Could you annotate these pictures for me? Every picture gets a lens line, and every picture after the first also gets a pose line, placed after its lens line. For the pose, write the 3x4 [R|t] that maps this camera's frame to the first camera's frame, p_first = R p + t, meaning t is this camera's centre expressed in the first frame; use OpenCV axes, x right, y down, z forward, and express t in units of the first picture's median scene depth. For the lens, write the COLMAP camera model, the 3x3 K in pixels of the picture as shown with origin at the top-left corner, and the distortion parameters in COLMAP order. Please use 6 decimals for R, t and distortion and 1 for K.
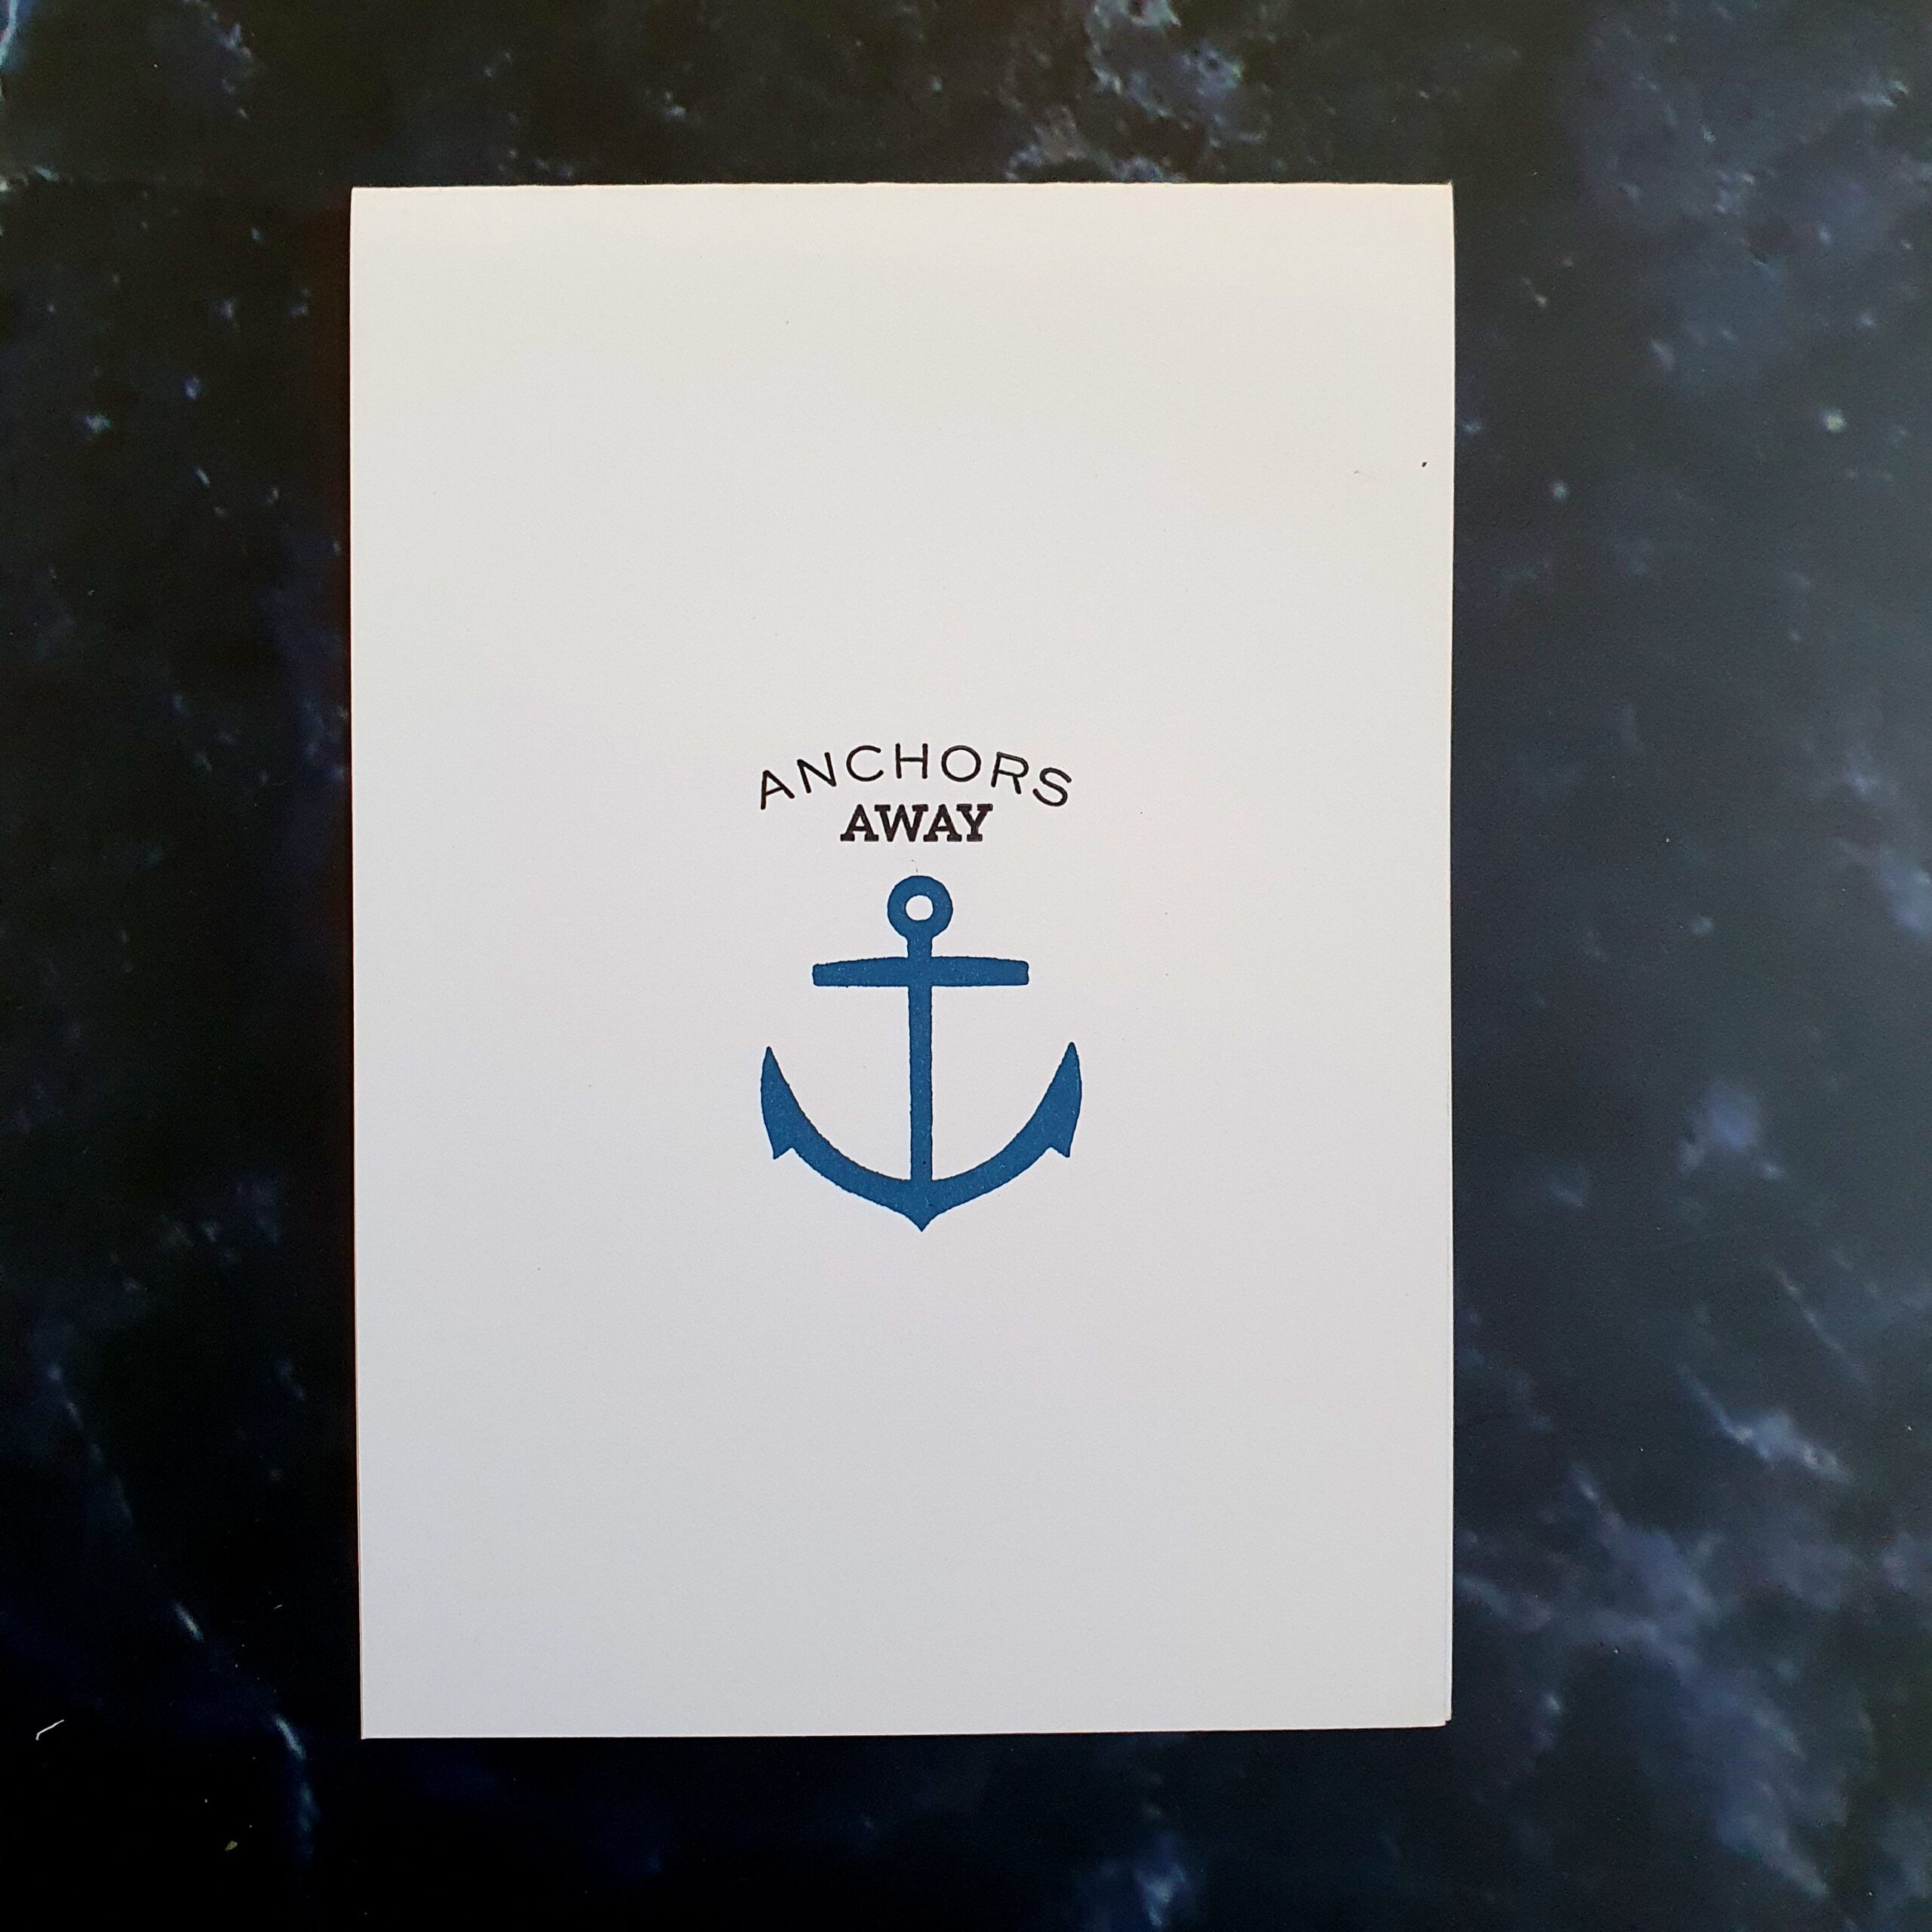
lens RADIAL K [[2246.9, 0, 1008.3], [0, 2246.9, 996.1], [0, 0, 1]] dist [0.001230, 0.018367]
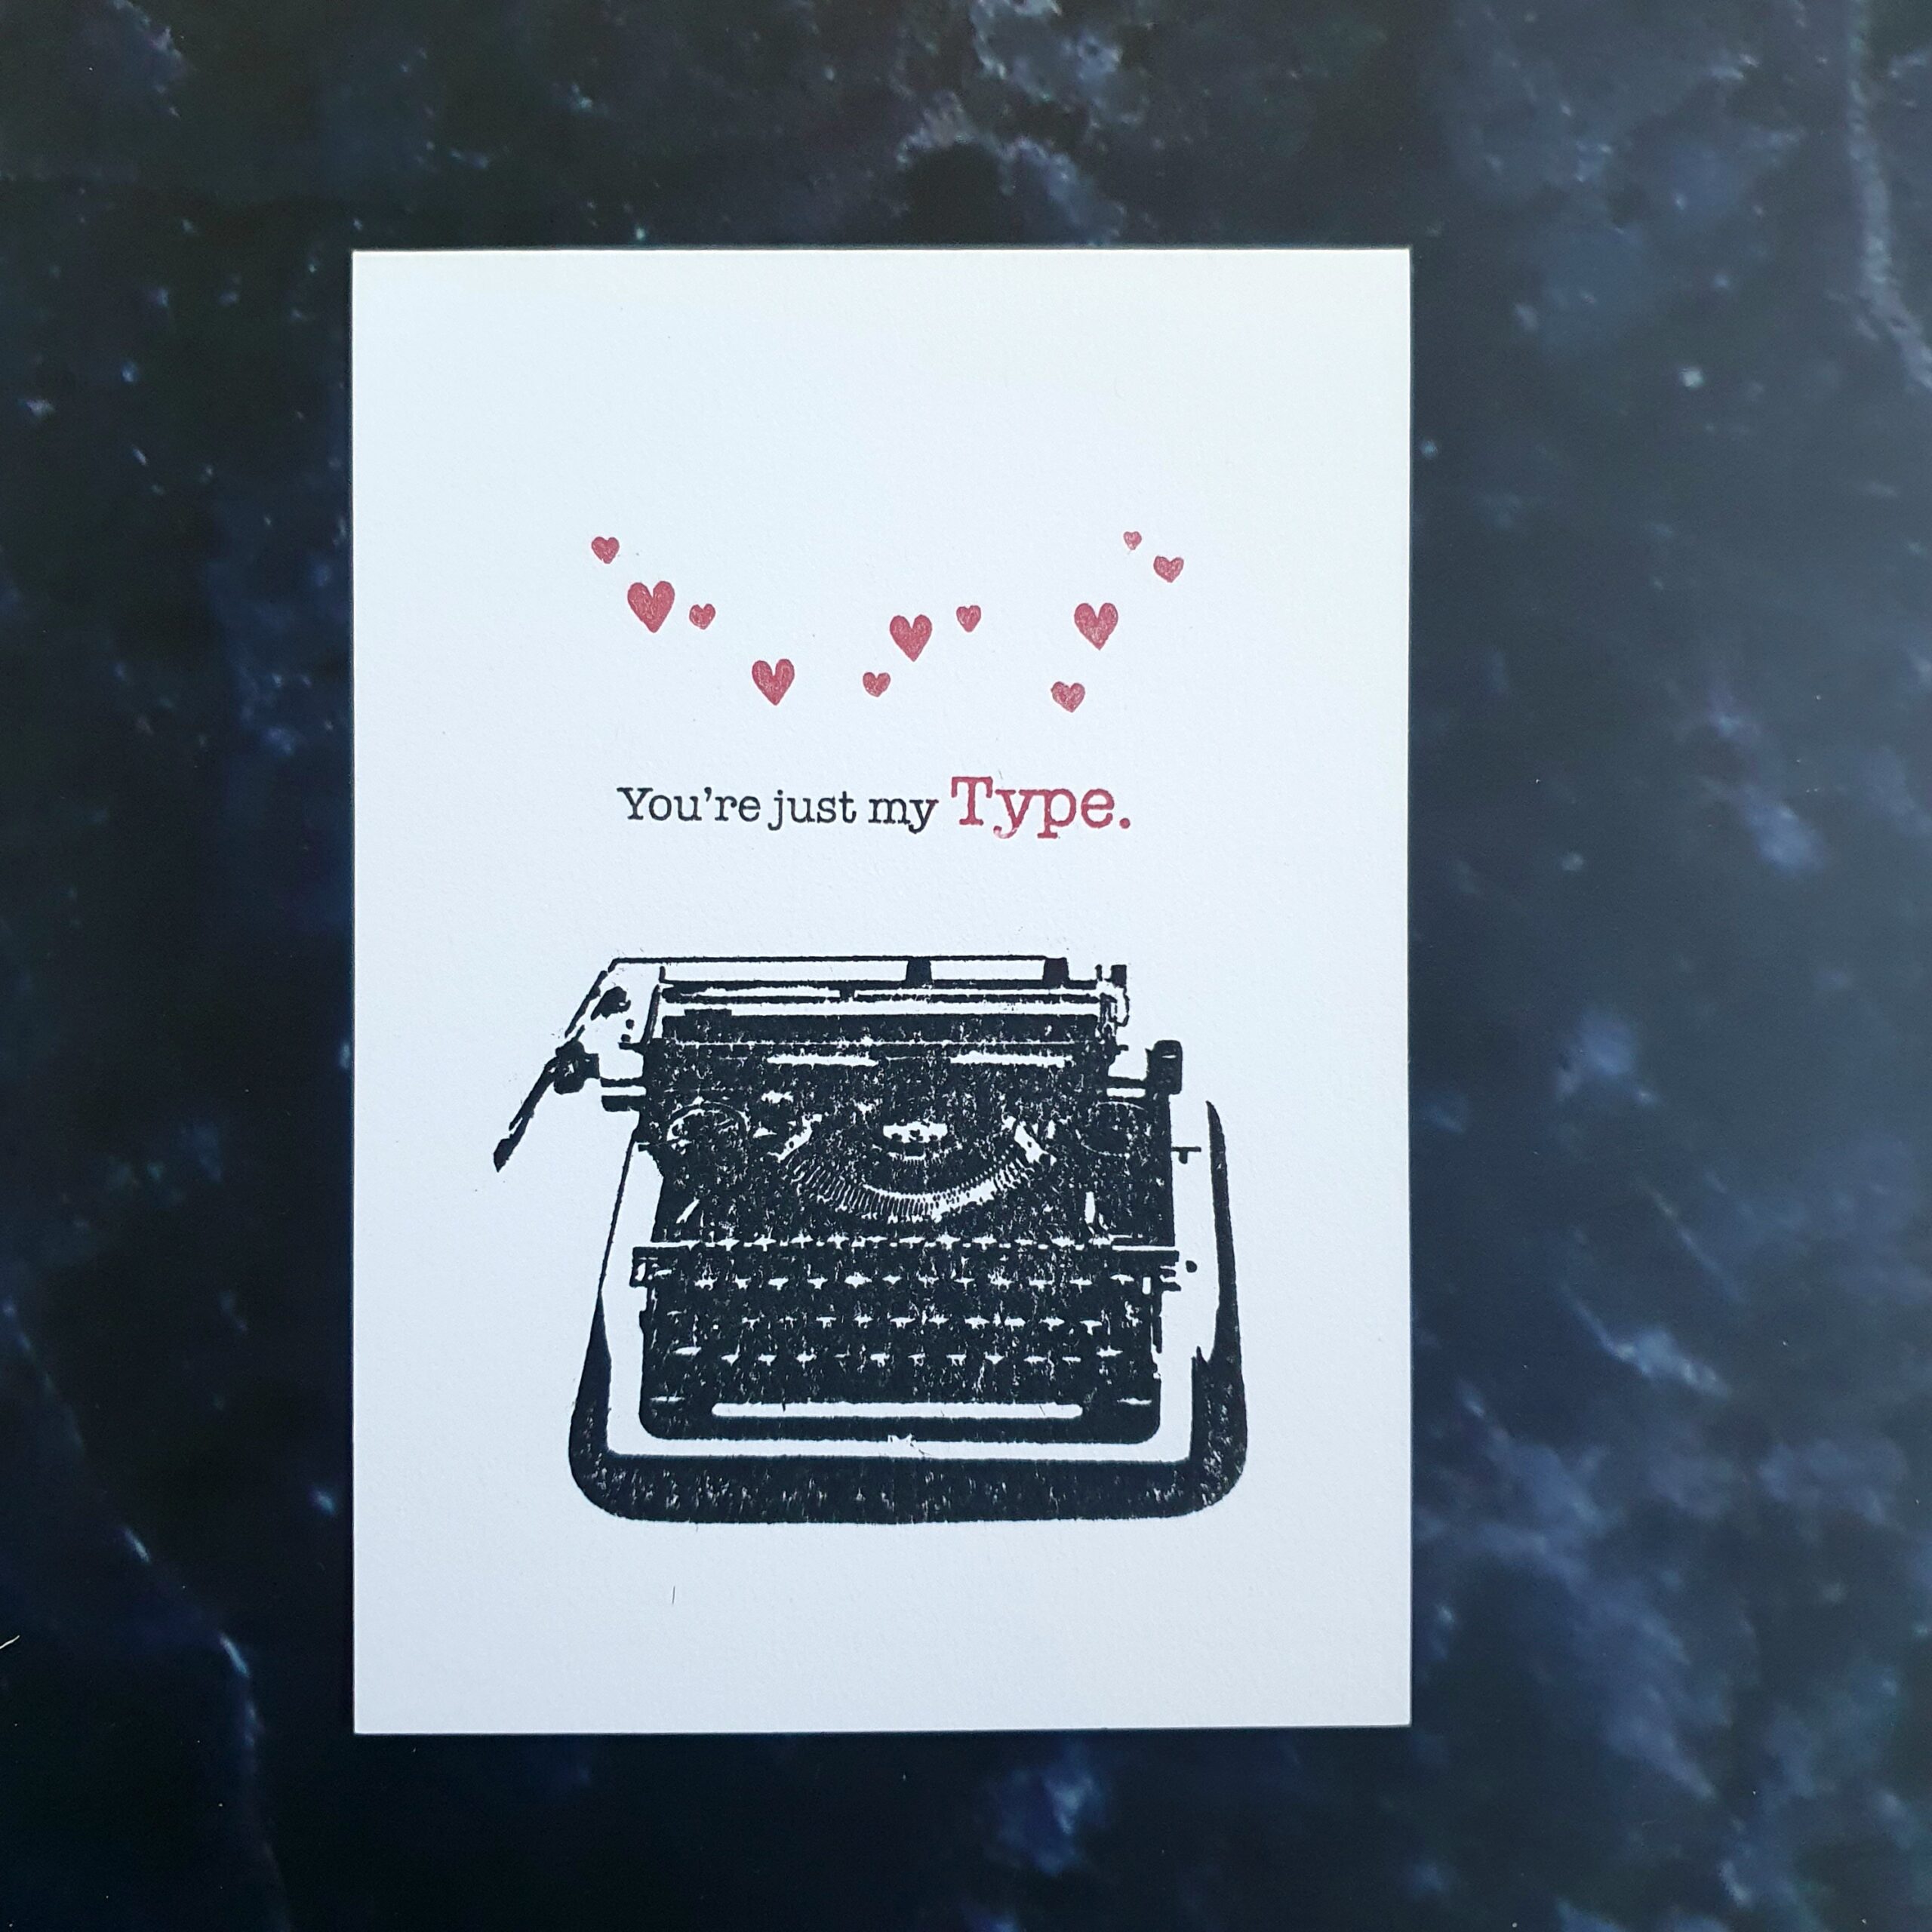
lens RADIAL K [[2313.4, 0, 960.0], [0, 2313.4, 874.4], [0, 0, 1]] dist [0.012220, -0.011066]
pose [[0.999616, -0.014072, 0.023883, -0.002213], [0.014802, 0.999421, -0.030650, 0.003136], [-0.023438, 0.030992, 0.999245, -0.069758]]
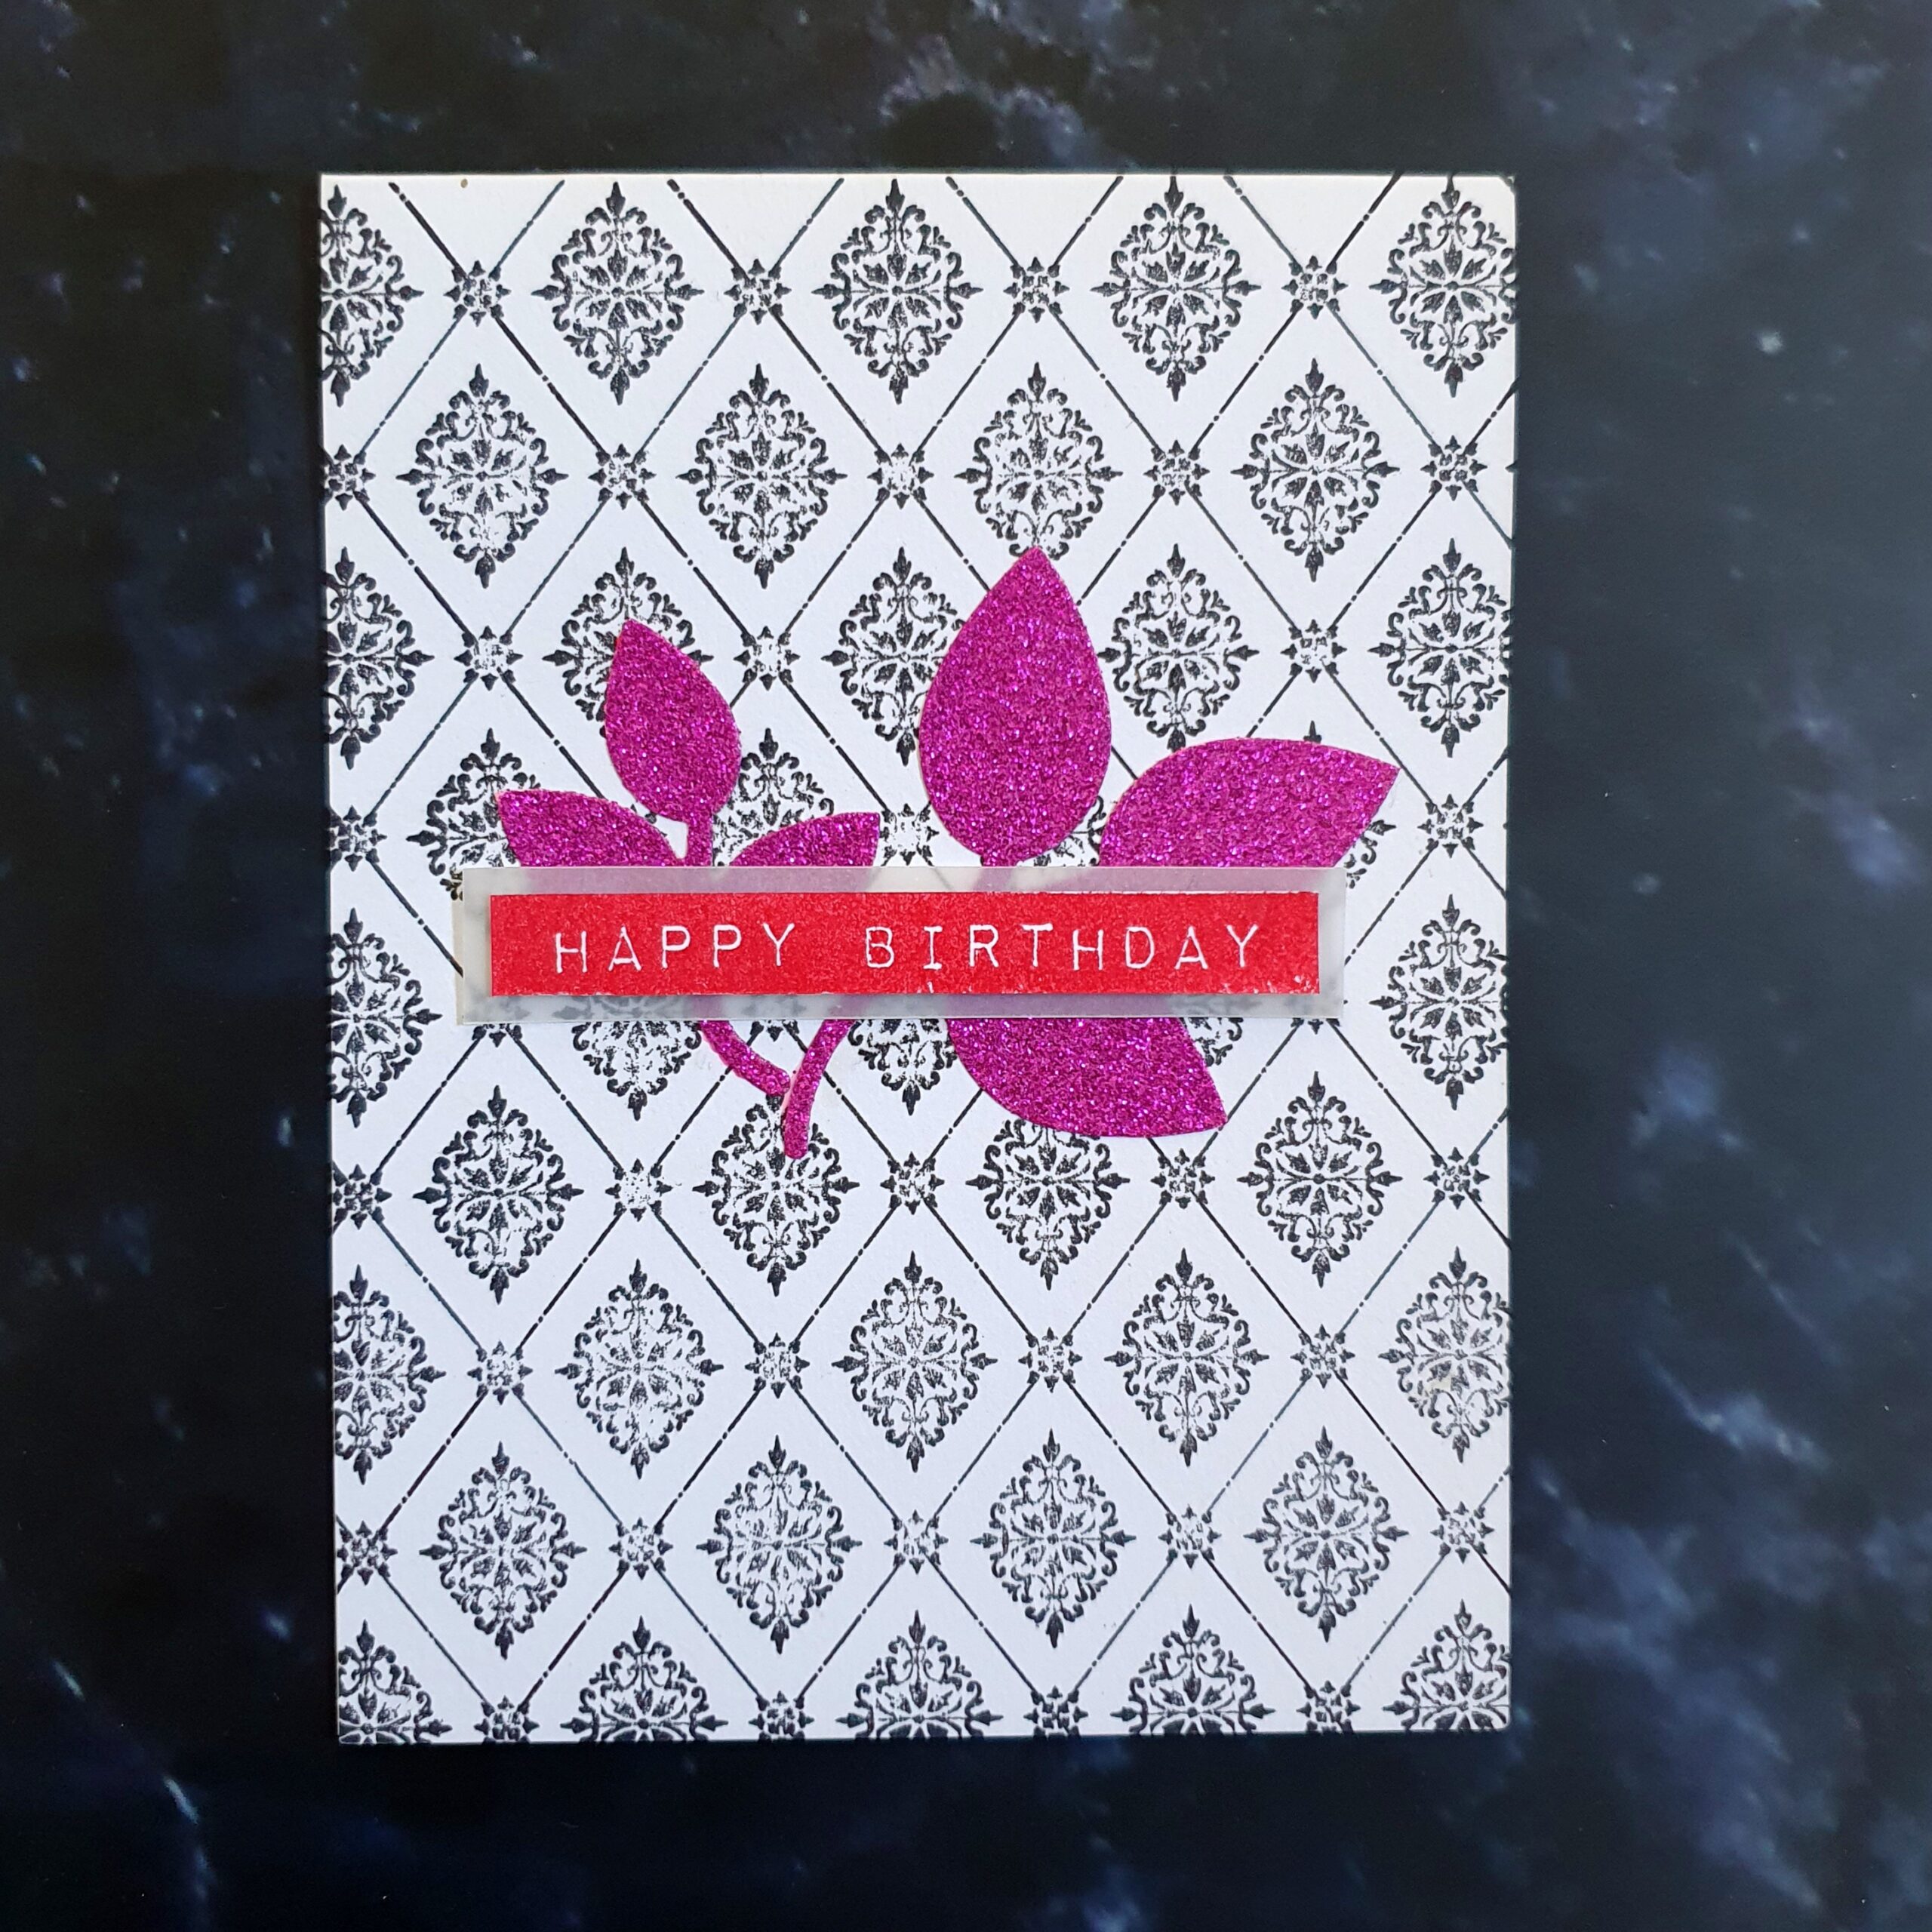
lens RADIAL K [[2109.8, 0, 826.2], [0, 2109.8, 1040.0], [0, 0, 1]] dist [0.114211, -0.154715]
pose [[0.998474, -0.037092, -0.040905, -0.001235], [0.037939, 0.999078, 0.020116, 0.003049], [0.040121, -0.021637, 0.998961, 0.090901]]
